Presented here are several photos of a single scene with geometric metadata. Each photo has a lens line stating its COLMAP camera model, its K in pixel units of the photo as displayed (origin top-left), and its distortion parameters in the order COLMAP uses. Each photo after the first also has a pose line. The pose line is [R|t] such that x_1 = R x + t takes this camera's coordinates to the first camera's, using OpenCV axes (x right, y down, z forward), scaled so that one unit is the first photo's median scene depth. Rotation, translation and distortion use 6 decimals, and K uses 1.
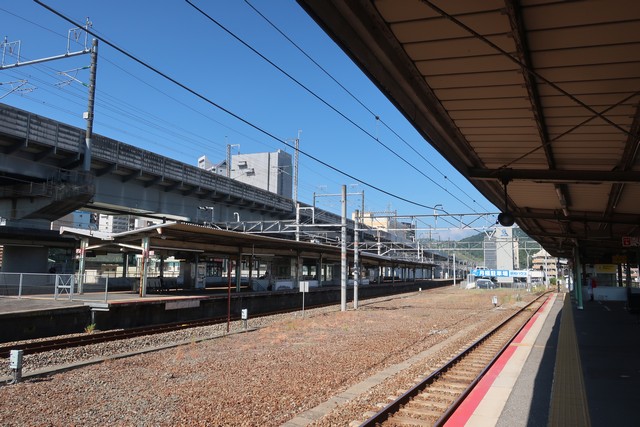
lens RADIAL K [[504.4, 0, 320.4], [0, 504.4, 213.9], [0, 0, 1]] dist [-0.002727, 0.002551]
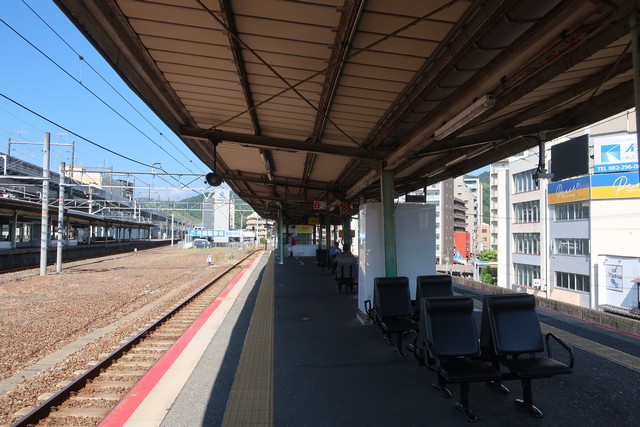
lens RADIAL K [[504.4, 0, 320.4], [0, 504.4, 213.9], [0, 0, 1]] dist [-0.002727, 0.002551]
pose [[0.856501, 0.019729, 0.515767, 0.006414], [-0.060049, 0.996292, 0.061608, 0.001254], [-0.512640, -0.083738, 0.854511, -0.000261]]
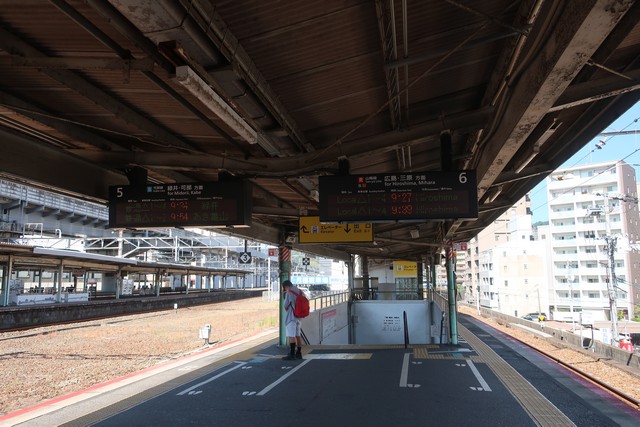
lens RADIAL K [[504.4, 0, 320.4], [0, 504.4, 213.9], [0, 0, 1]] dist [-0.002727, 0.002551]
pose [[0.961702, 0.019473, 0.273404, 0.752036], [-0.014845, 0.999709, -0.018989, 0.131805], [-0.273694, 0.014203, 0.961712, 1.077632]]
